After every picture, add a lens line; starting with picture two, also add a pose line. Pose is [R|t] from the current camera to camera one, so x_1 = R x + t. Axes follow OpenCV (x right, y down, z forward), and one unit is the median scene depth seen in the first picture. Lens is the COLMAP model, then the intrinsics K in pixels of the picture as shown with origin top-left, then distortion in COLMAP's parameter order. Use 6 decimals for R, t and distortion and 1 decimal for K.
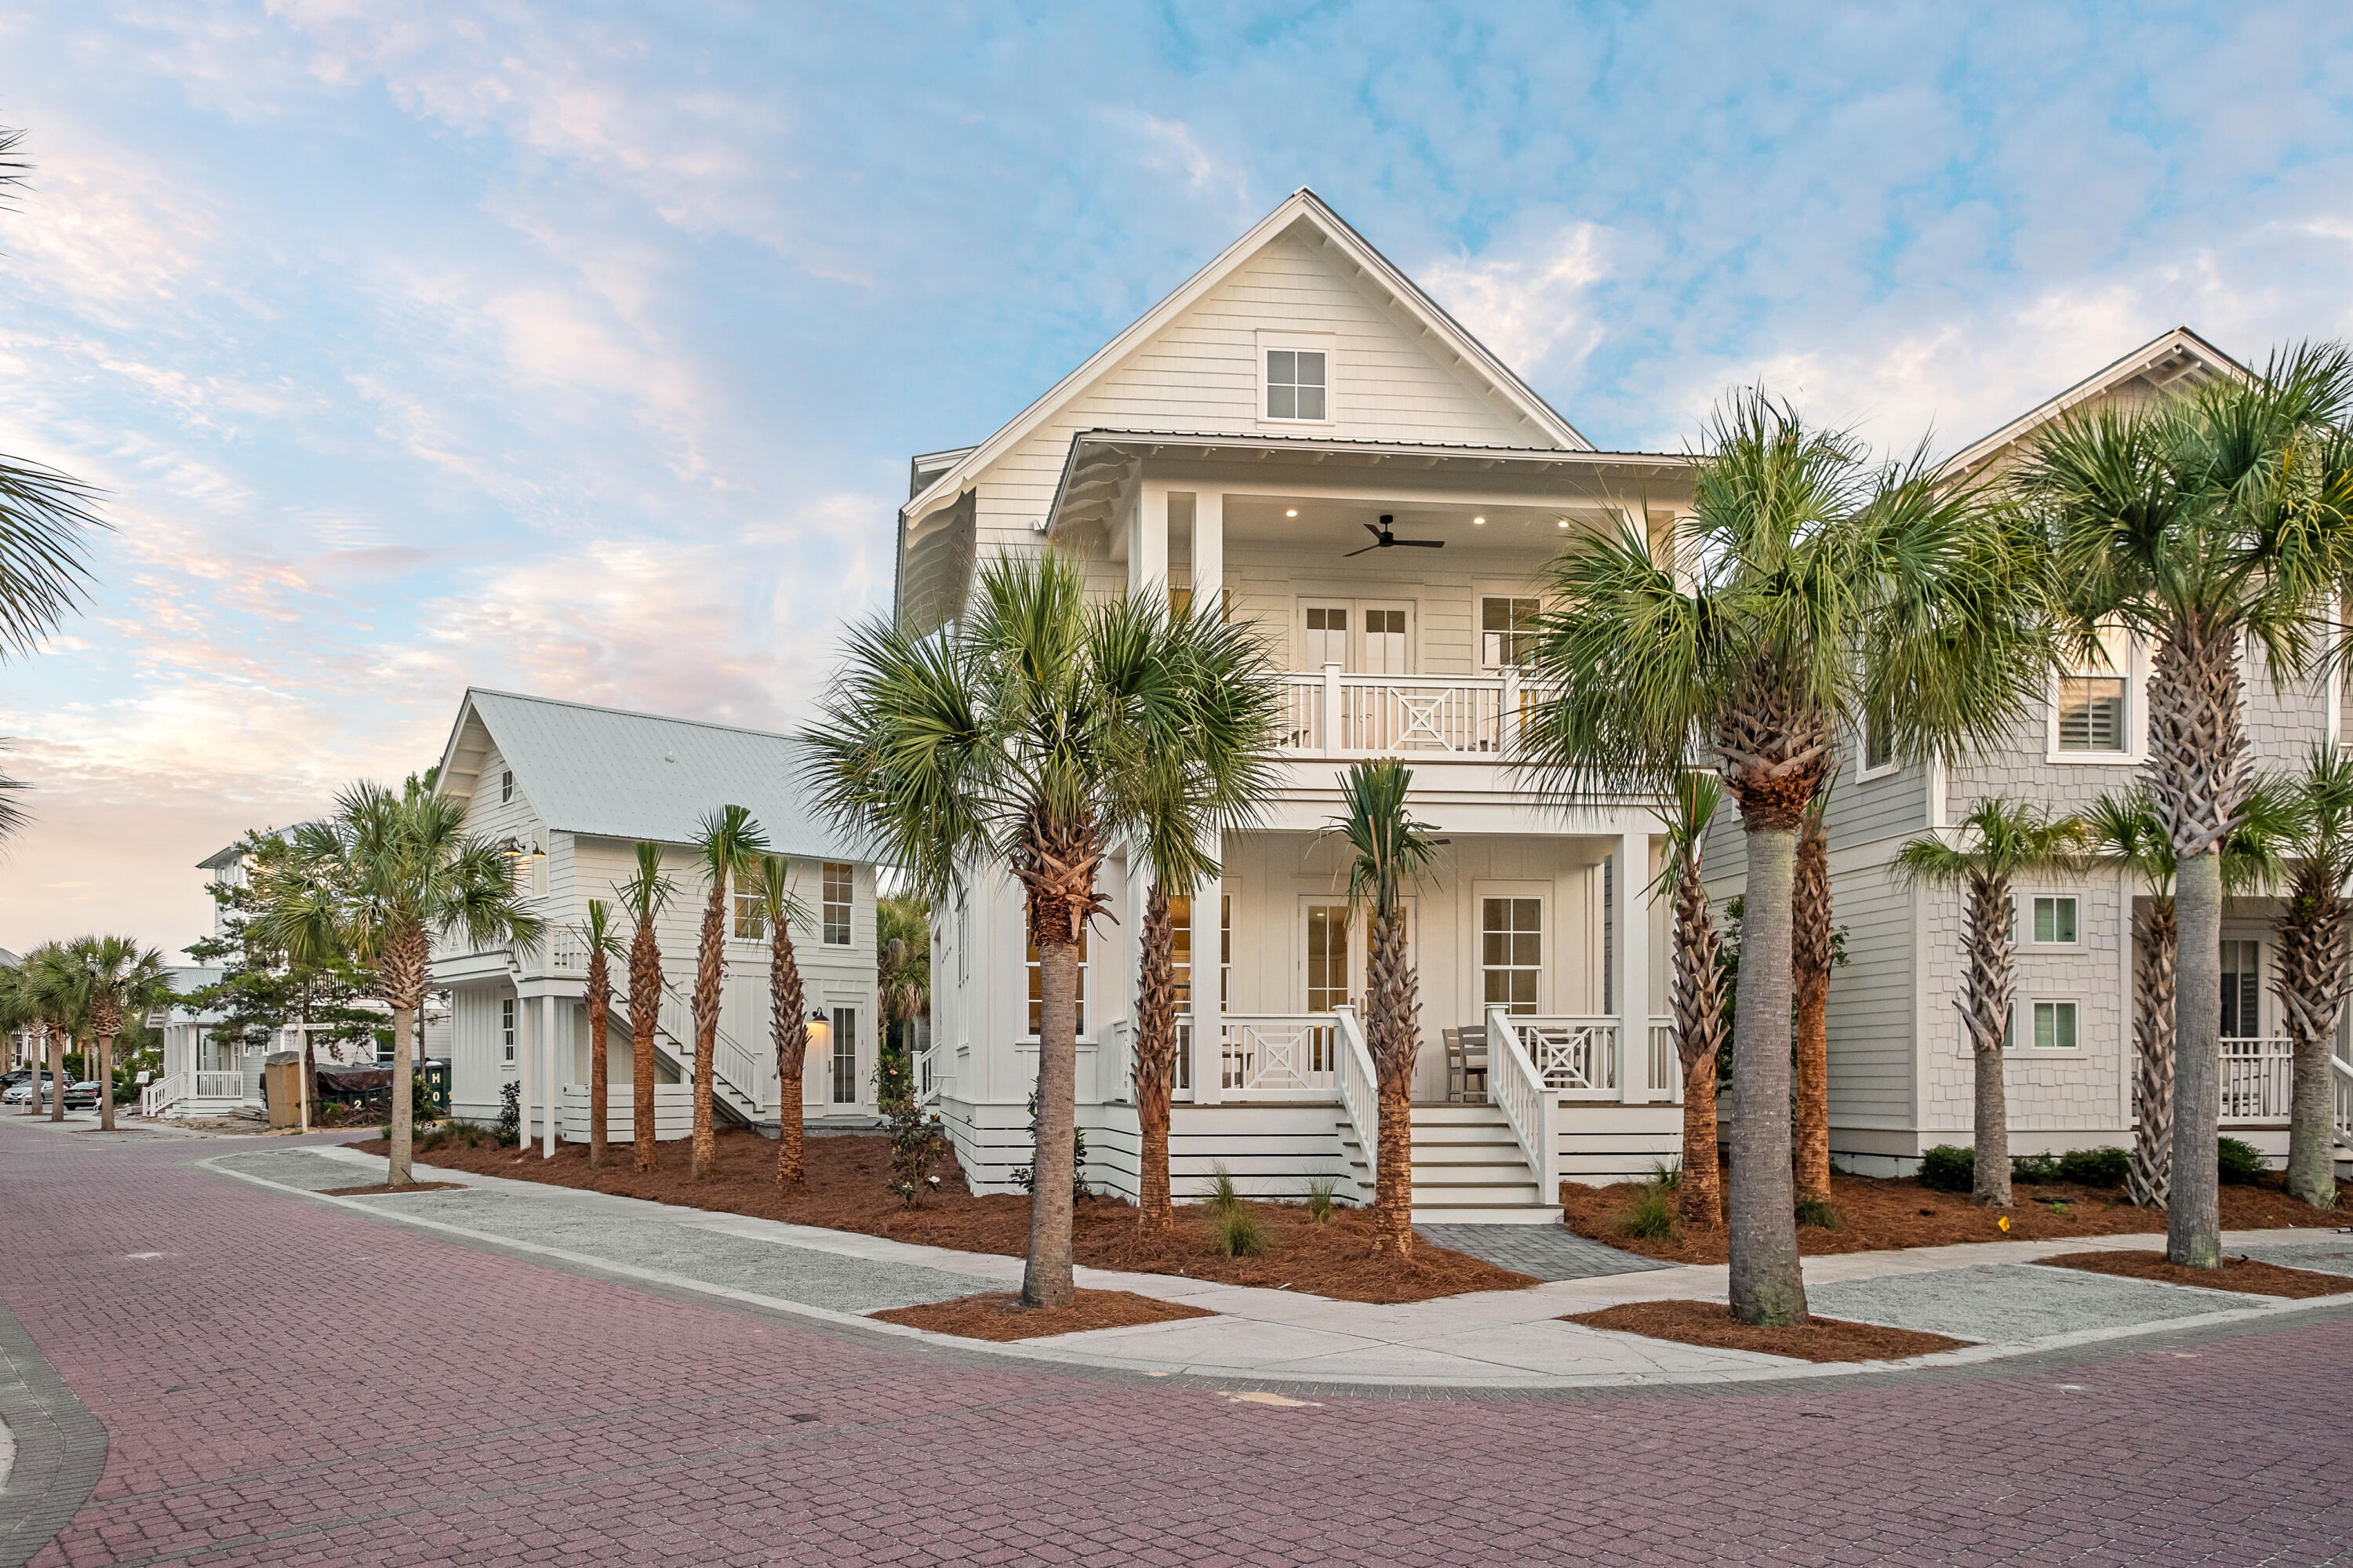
lens RADIAL K [[1566.3, 0, 1176.5], [0, 1566.3, 784.0], [0, 0, 1]] dist [-0.001062, -0.000536]
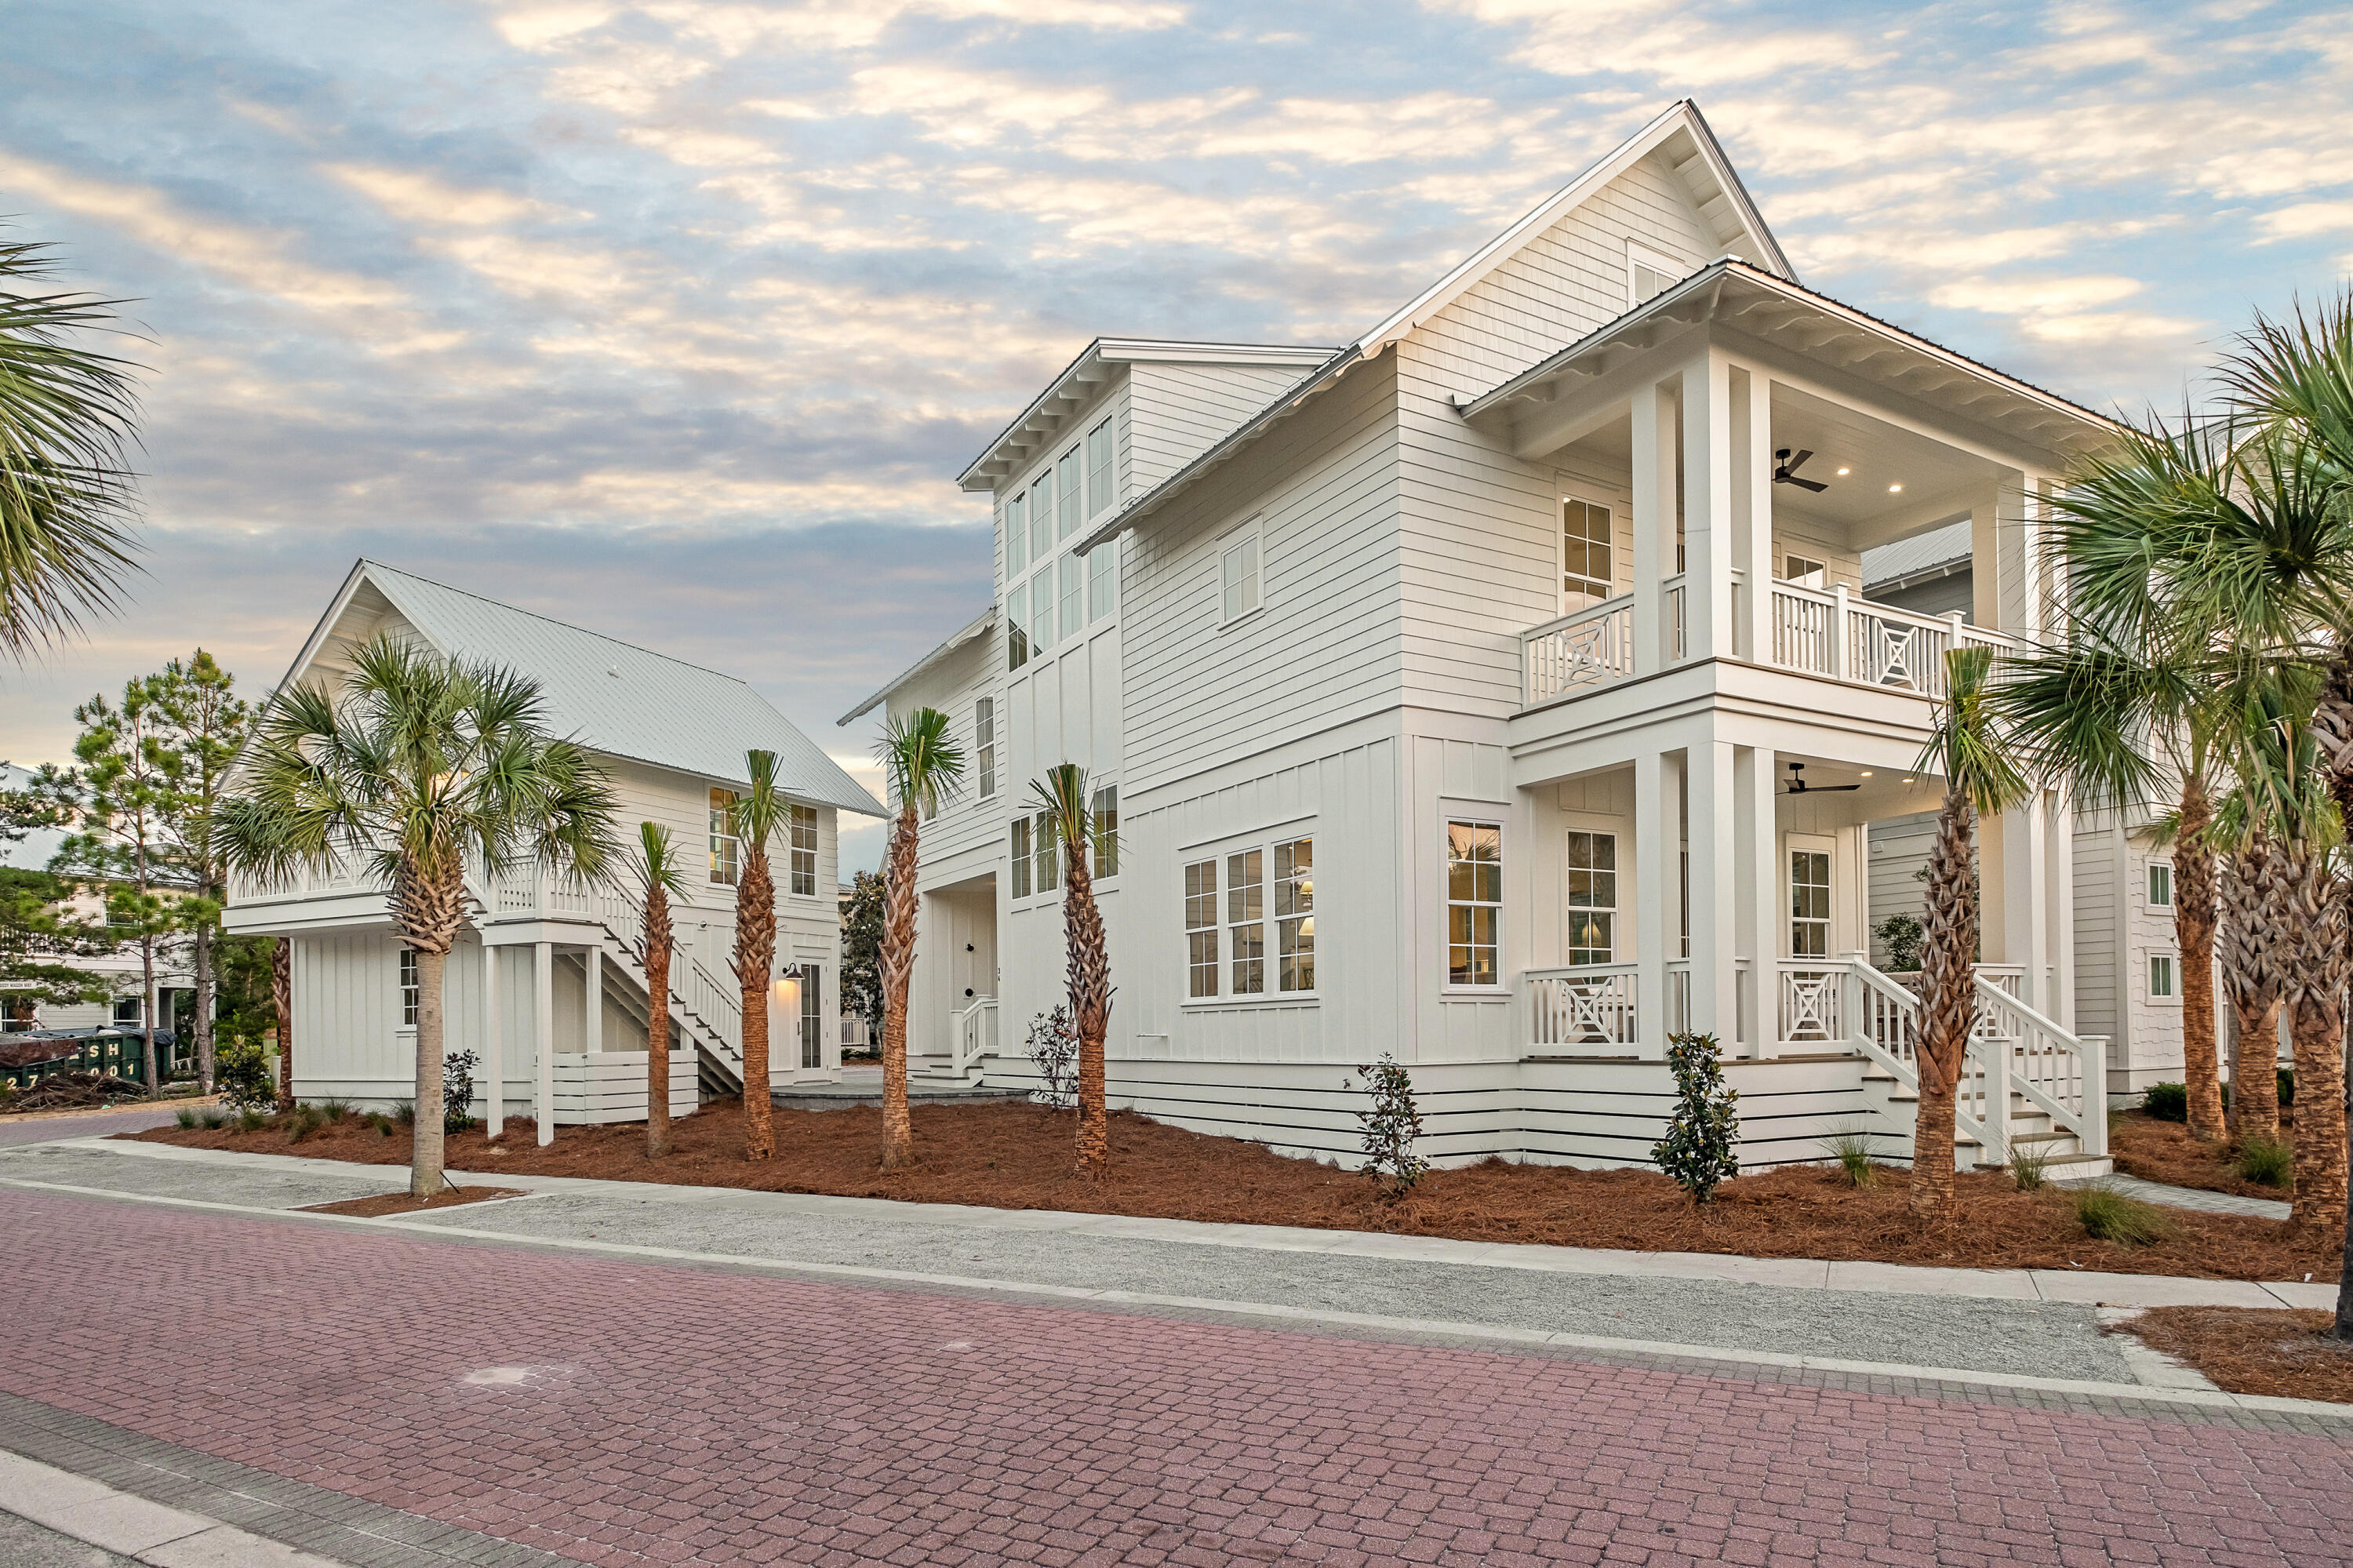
lens RADIAL K [[1240.4, 0, 1176.2], [0, 1240.4, 830.9], [0, 0, 1]] dist [0.000940, 0.000312]
pose [[0.923943, 0.048716, 0.379416, -0.373715], [-0.056909, 0.998325, 0.010402, 0.058141], [-0.378274, -0.031203, 0.925168, 0.321388]]
